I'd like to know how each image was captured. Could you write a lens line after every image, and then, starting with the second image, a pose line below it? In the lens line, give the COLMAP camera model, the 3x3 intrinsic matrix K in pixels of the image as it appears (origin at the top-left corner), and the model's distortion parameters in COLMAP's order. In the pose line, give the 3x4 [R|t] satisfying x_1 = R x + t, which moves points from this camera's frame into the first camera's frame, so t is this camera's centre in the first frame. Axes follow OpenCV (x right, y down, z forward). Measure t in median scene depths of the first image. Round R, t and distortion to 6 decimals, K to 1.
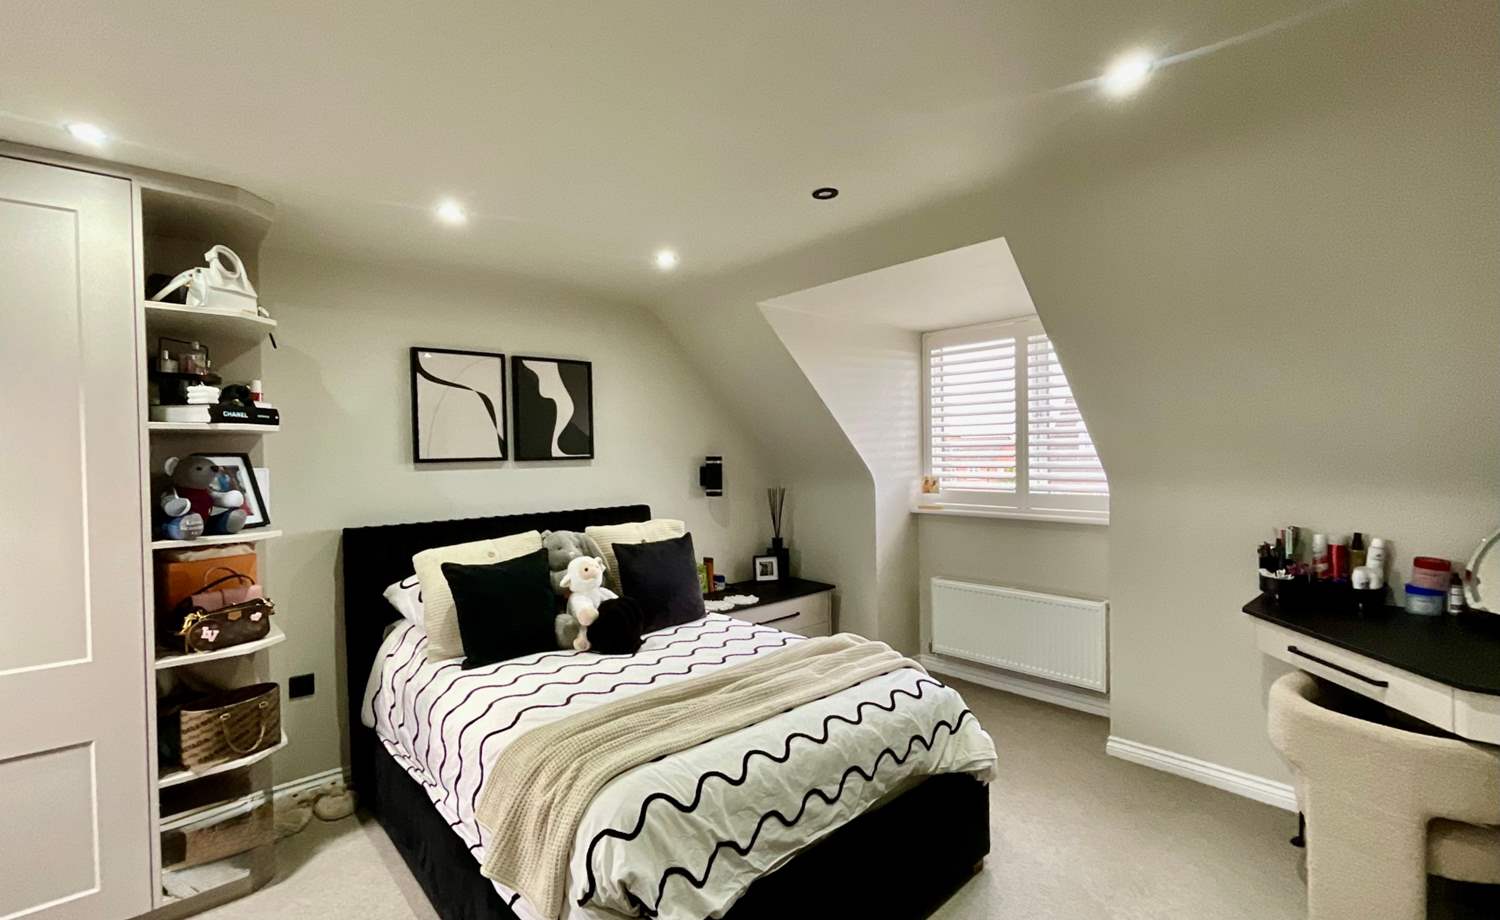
lens RADIAL K [[621.0, 0, 750.0], [0, 621.0, 460.0], [0, 0, 1]] dist [0.000807, -0.000548]
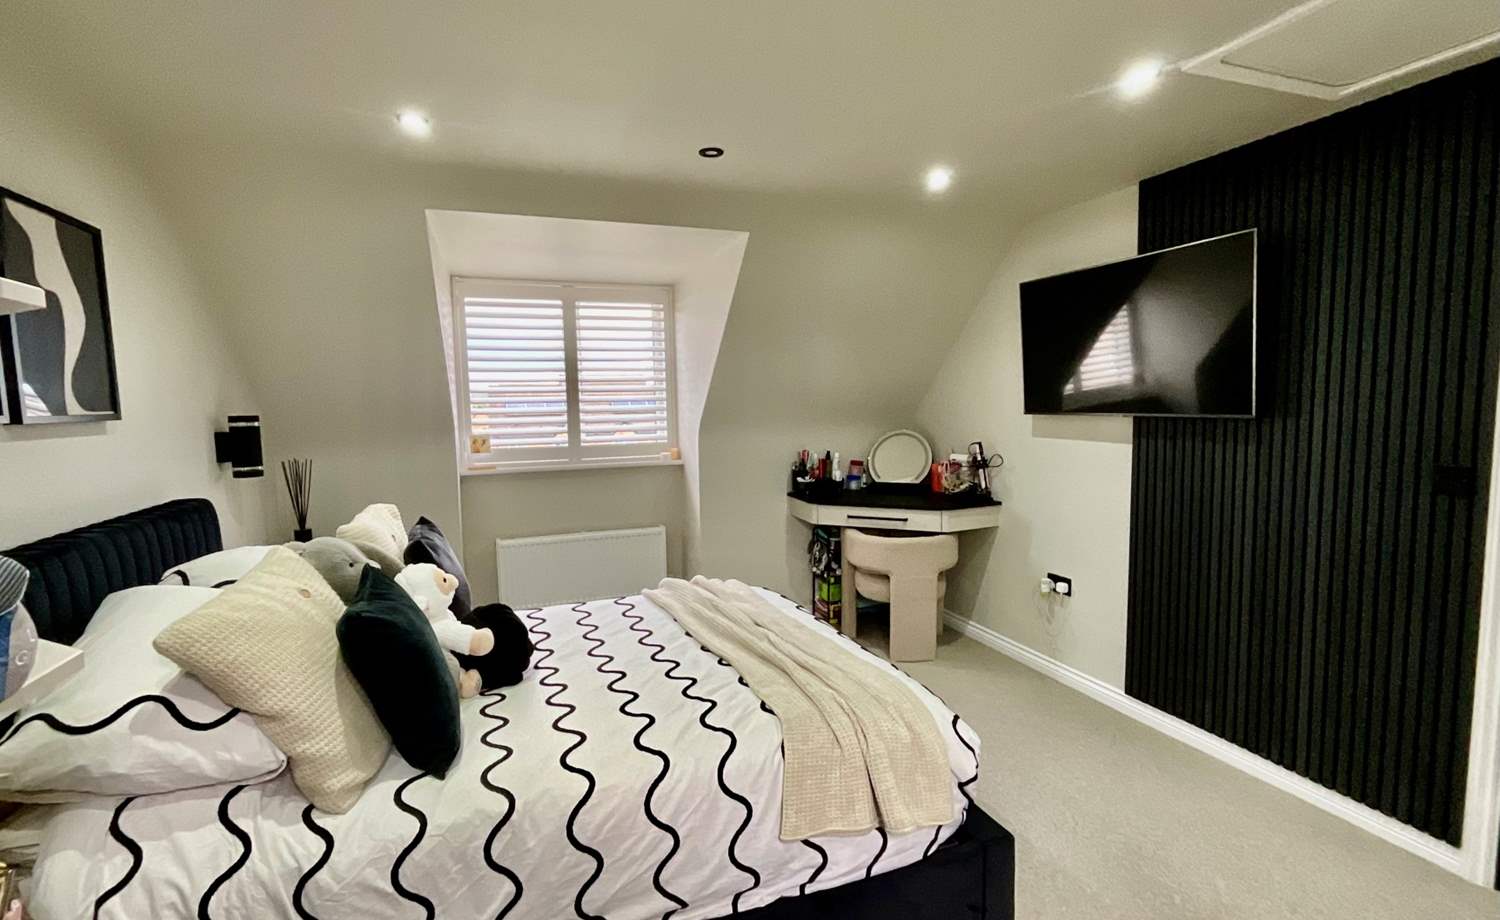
lens RADIAL K [[621.0, 0, 750.0], [0, 621.0, 460.0], [0, 0, 1]] dist [0.000807, -0.000548]
pose [[0.433028, -0.076632, 0.898117, -0.497221], [0.021422, 0.996973, 0.074738, 0.003715], [-0.901126, -0.013124, 0.433359, 0.295611]]
